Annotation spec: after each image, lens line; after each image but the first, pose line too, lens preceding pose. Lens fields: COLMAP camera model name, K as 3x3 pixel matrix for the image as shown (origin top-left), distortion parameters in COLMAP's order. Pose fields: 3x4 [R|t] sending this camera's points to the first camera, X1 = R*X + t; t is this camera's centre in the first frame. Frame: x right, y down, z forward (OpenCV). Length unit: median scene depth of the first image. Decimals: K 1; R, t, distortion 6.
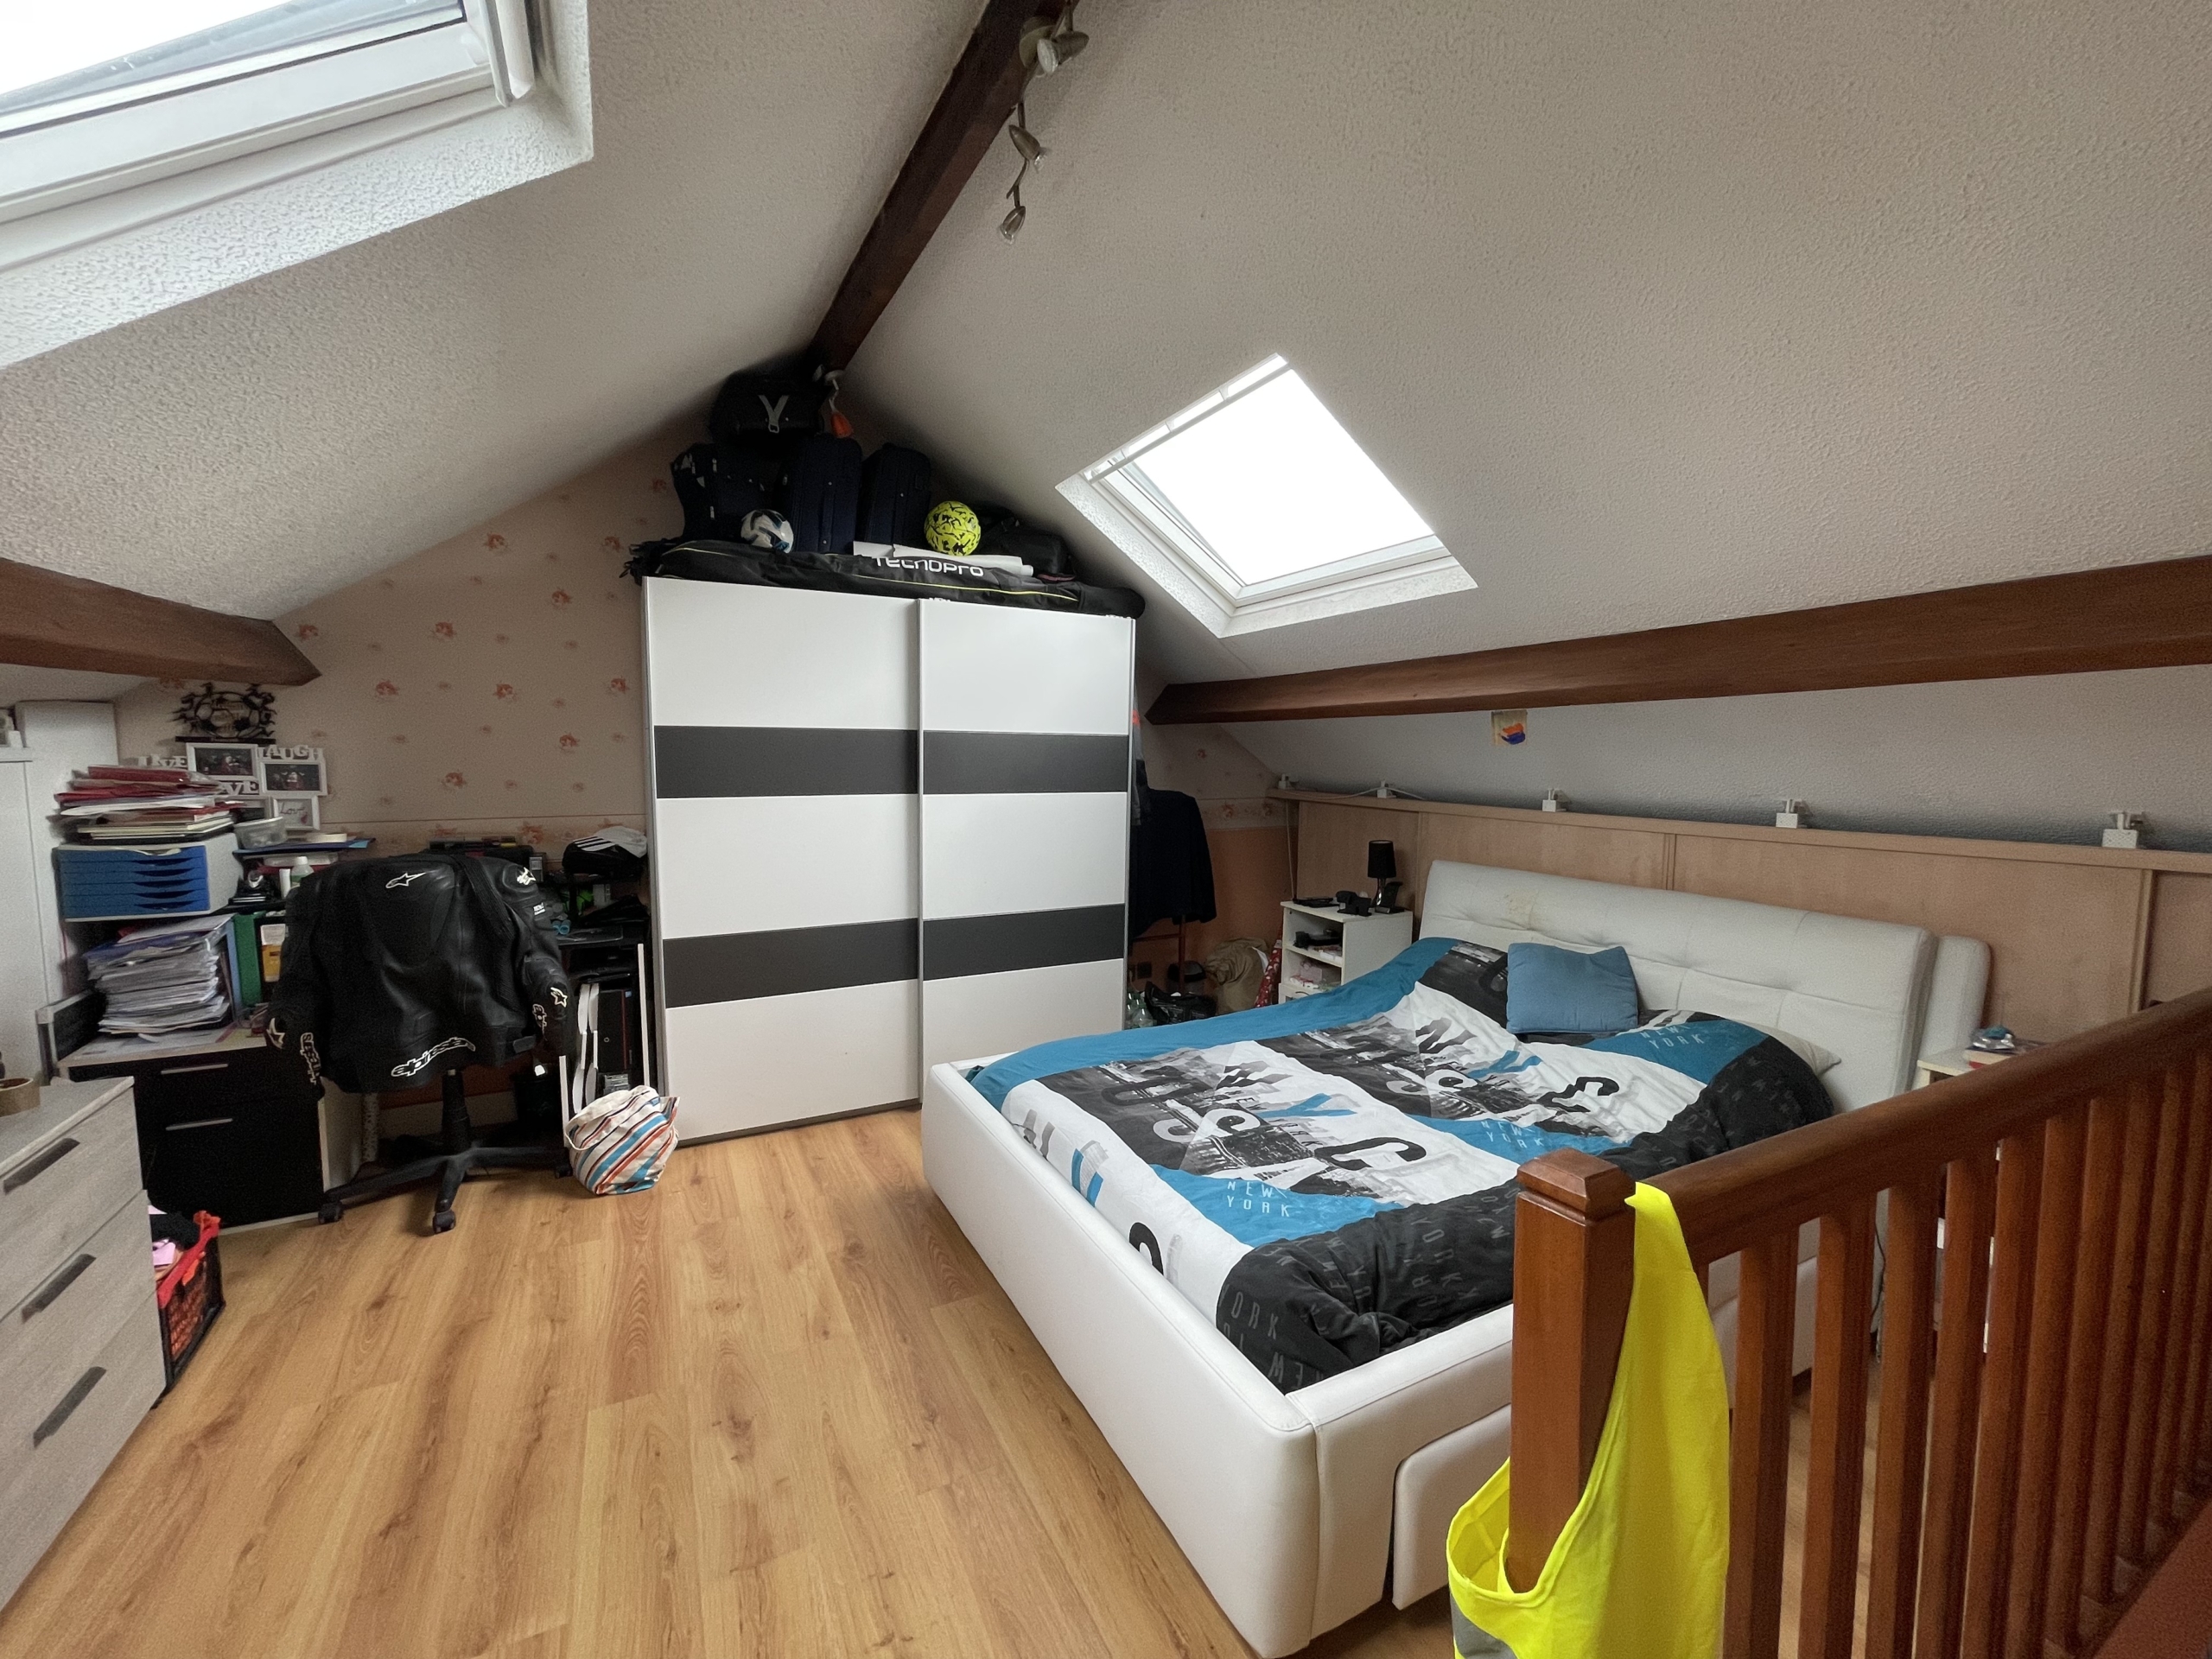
lens RADIAL K [[890.1, 0, 1101.3], [0, 890.1, 833.5], [0, 0, 1]] dist [-0.002953, 0.001003]
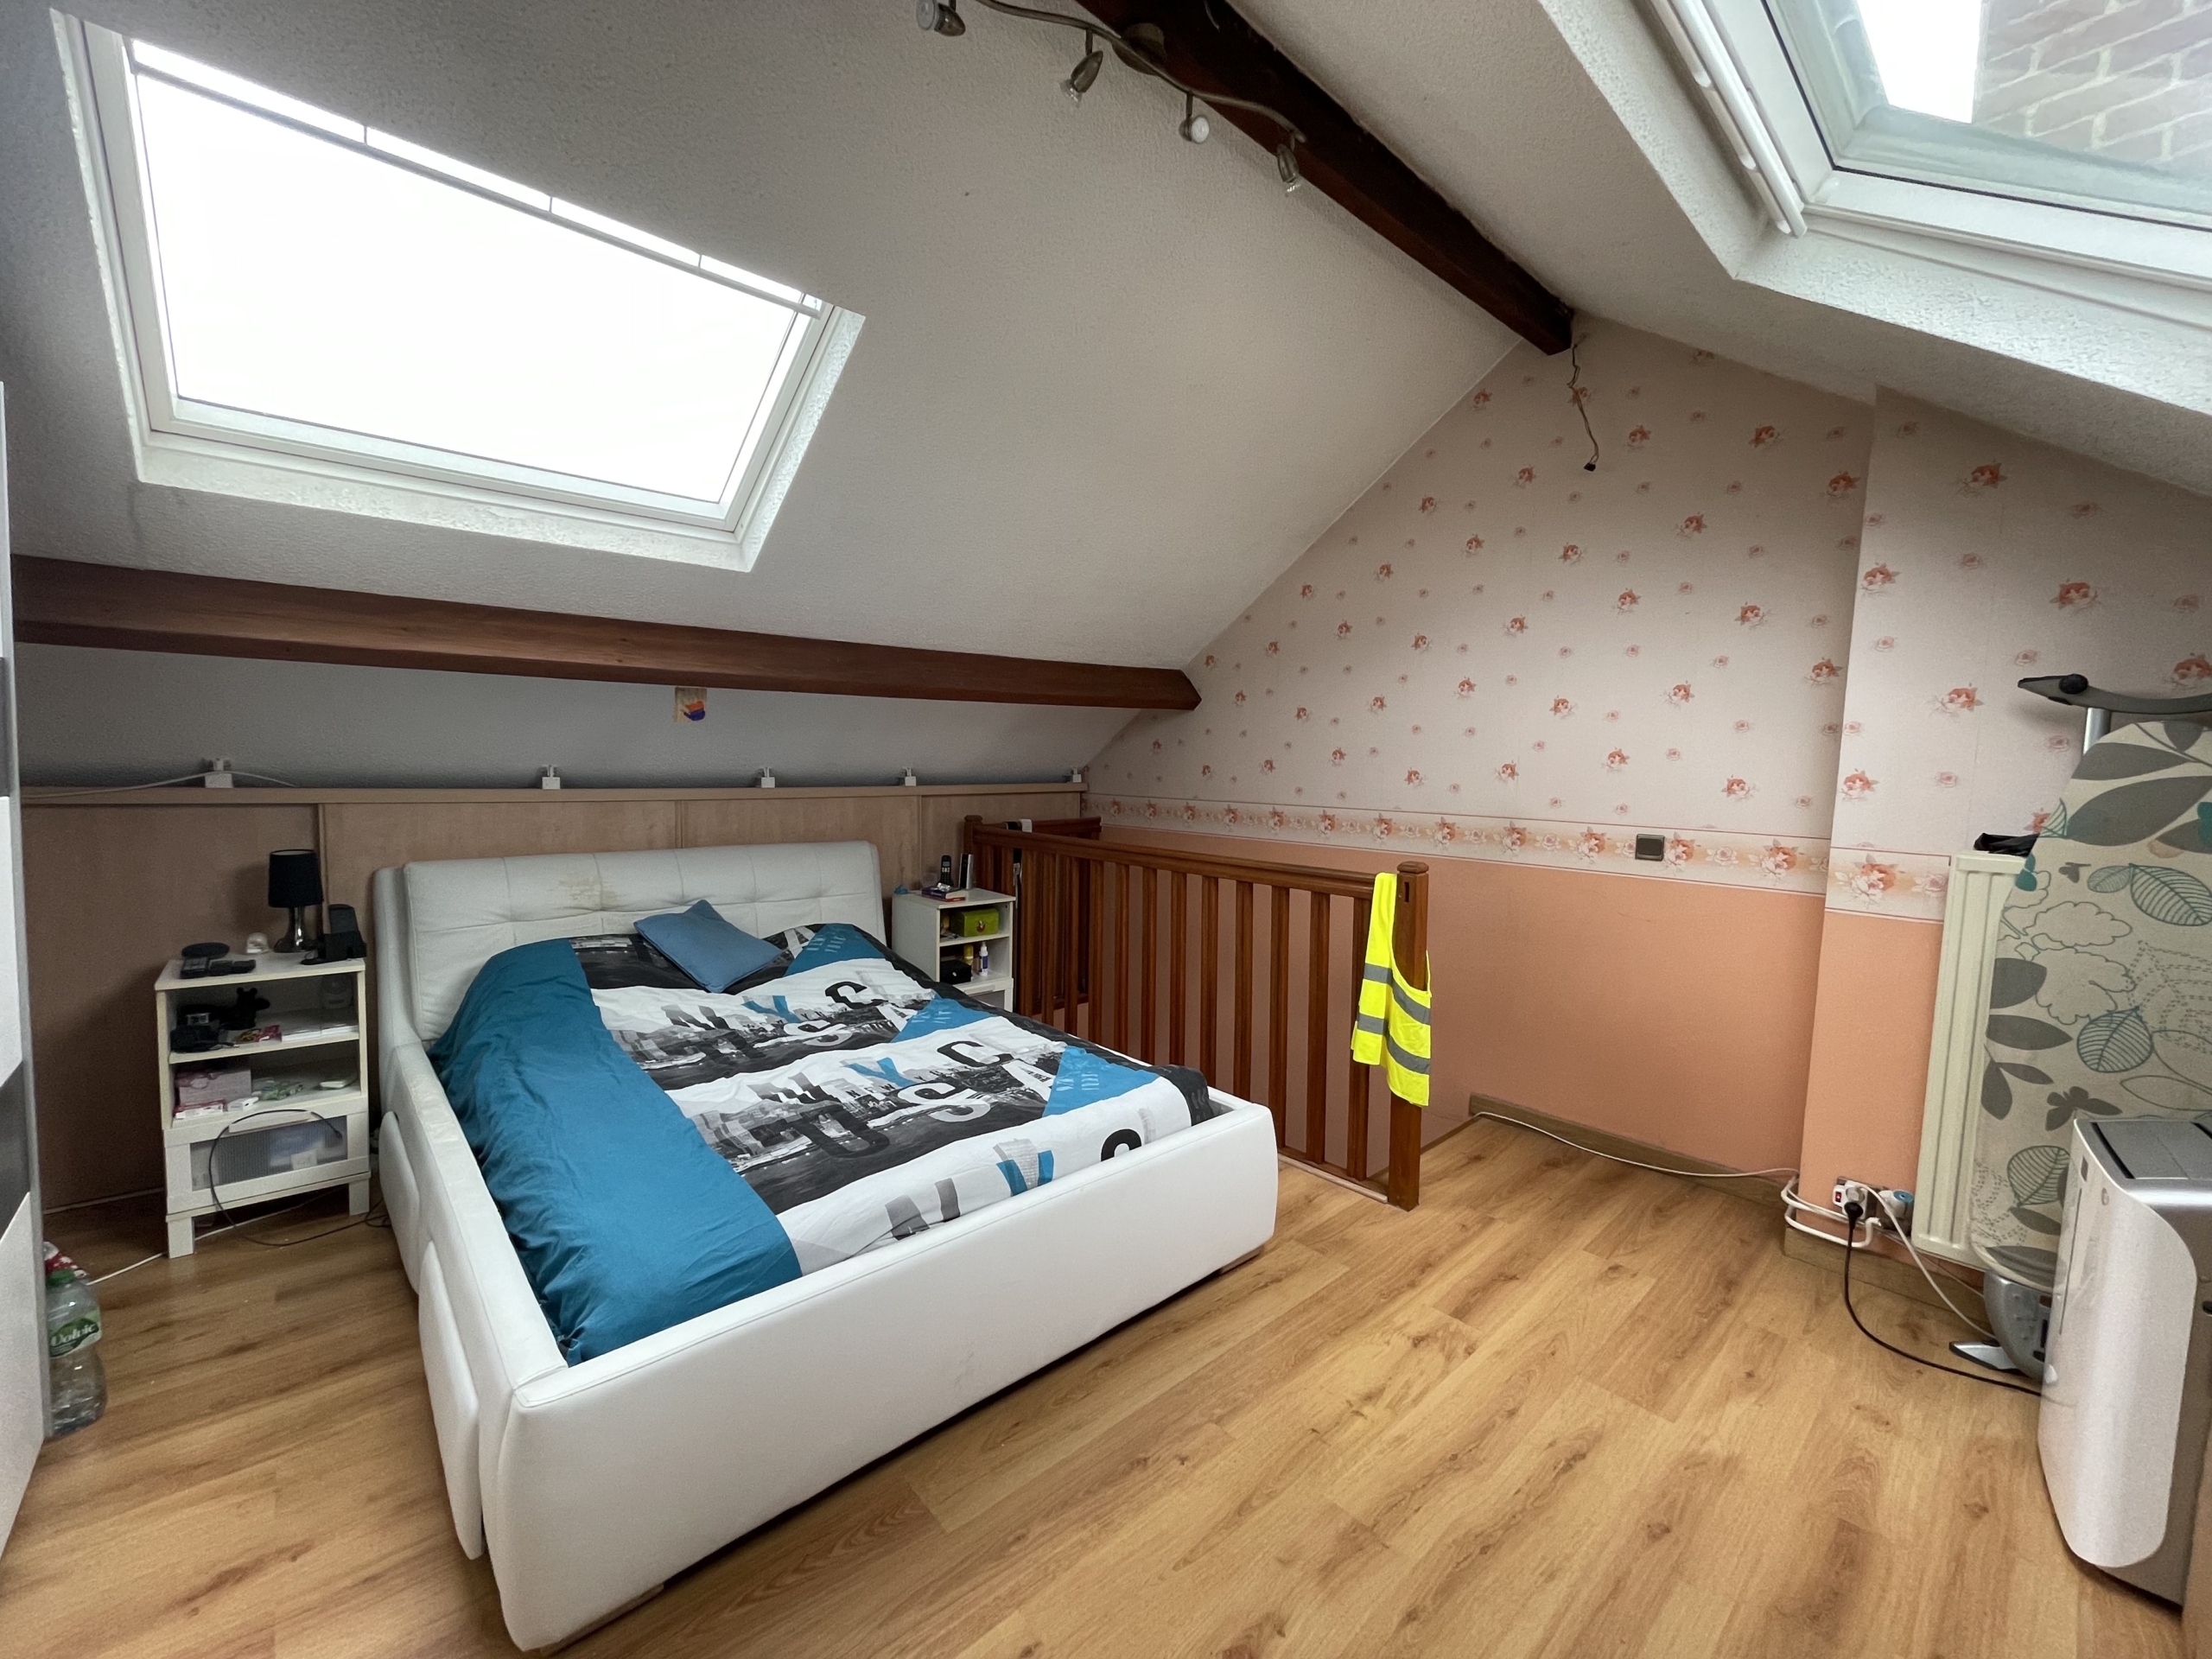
lens RADIAL K [[890.1, 0, 1100.9], [0, 890.1, 827.4], [0, 0, 1]] dist [-0.002953, 0.001003]
pose [[-0.254295, -0.087257, 0.963182, -0.784808], [0.063552, 0.992261, 0.106670, -0.067449], [-0.965036, 0.088338, -0.246782, 0.949583]]
